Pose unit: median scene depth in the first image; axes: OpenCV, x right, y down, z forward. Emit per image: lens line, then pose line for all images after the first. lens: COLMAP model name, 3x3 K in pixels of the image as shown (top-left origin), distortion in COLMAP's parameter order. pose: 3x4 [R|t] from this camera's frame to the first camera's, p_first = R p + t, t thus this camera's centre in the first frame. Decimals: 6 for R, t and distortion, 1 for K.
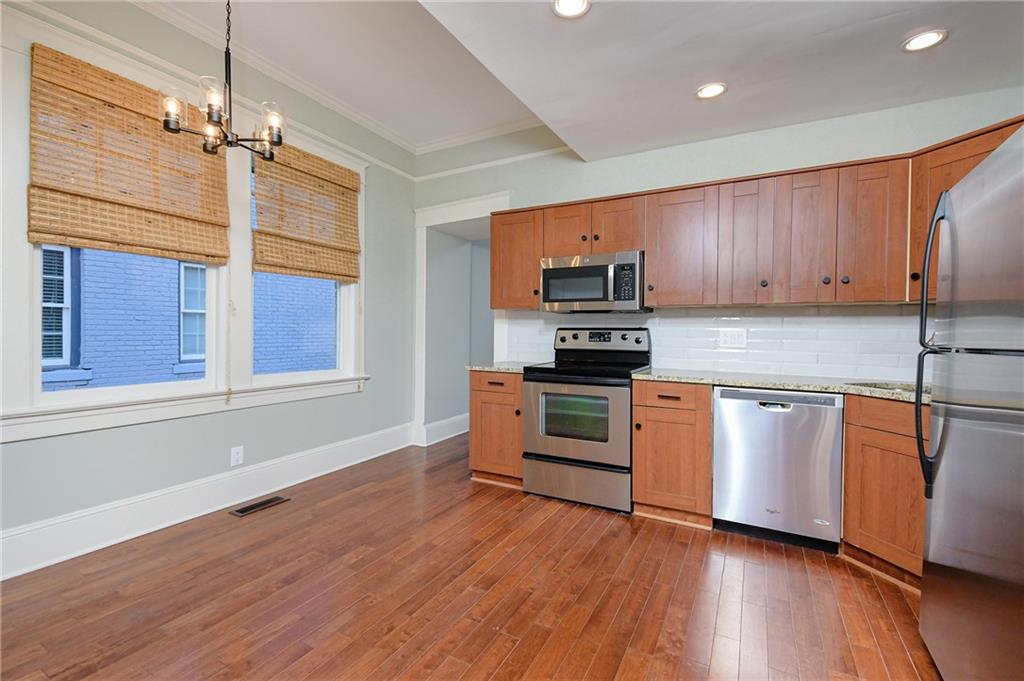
lens RADIAL K [[445.9, 0, 512.8], [0, 445.9, 337.2], [0, 0, 1]] dist [0.000985, 0.000144]
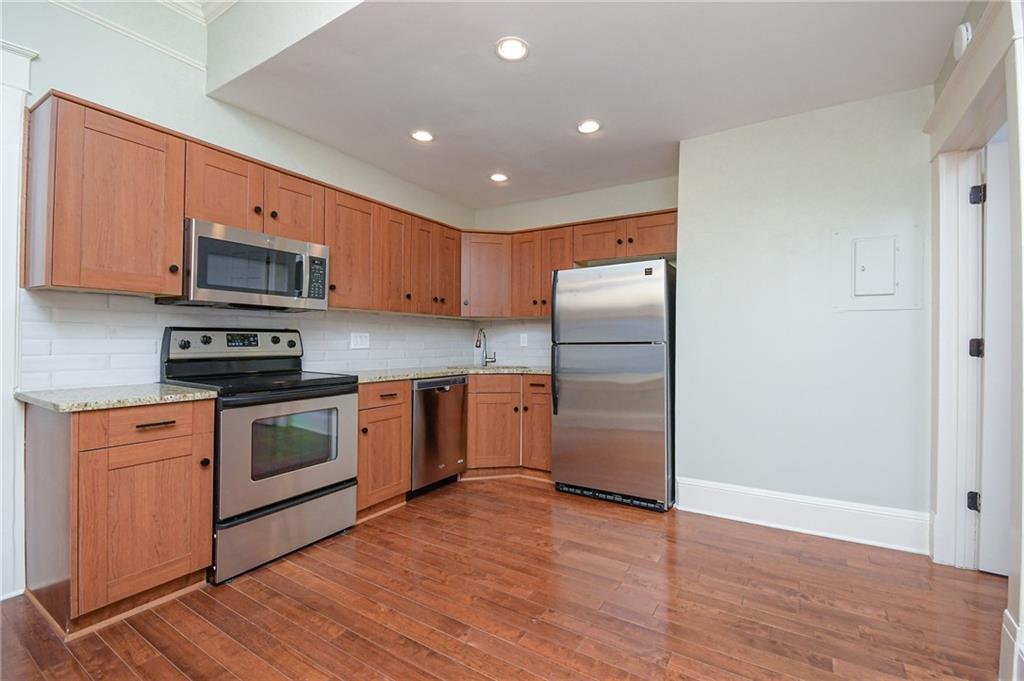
lens RADIAL K [[445.9, 0, 512.8], [0, 445.9, 337.2], [0, 0, 1]] dist [0.000985, 0.000144]
pose [[0.054795, -0.005210, 0.998484, -0.619791], [0.003507, 0.999981, 0.005025, -0.009116], [-0.998491, 0.003227, 0.054812, 0.570567]]
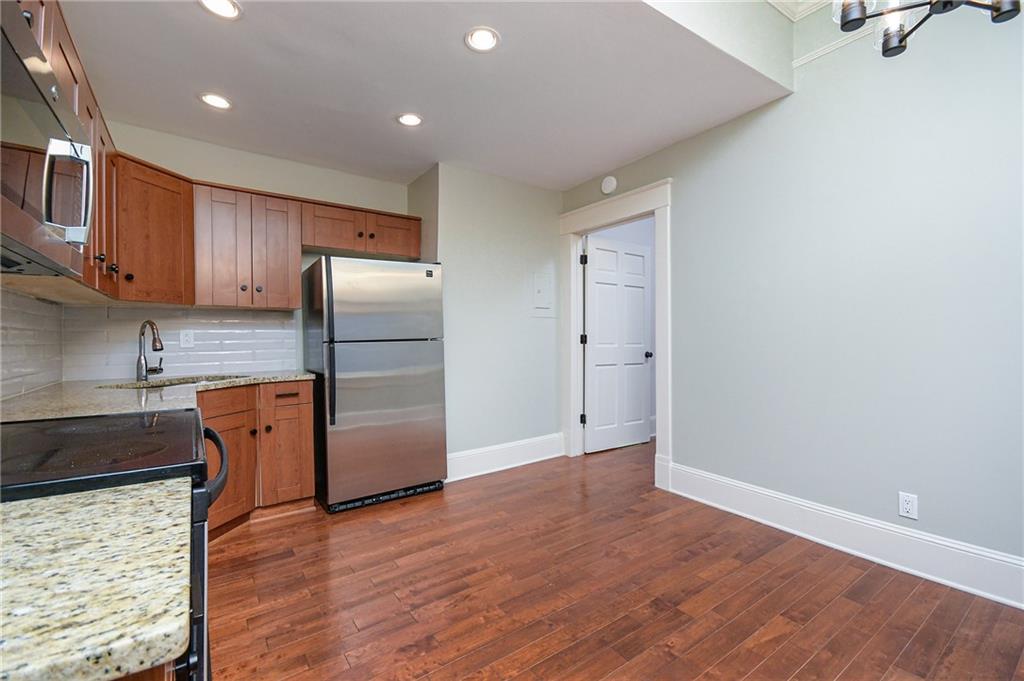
lens RADIAL K [[447.1, 0, 512.0], [0, 447.1, 340.5], [0, 0, 1]] dist [0.000295, 0.000018]
pose [[-0.900966, -0.008480, 0.433807, -0.436538], [-0.000018, 0.999810, 0.019507, -0.009091], [-0.433890, 0.017568, -0.900794, 0.898962]]
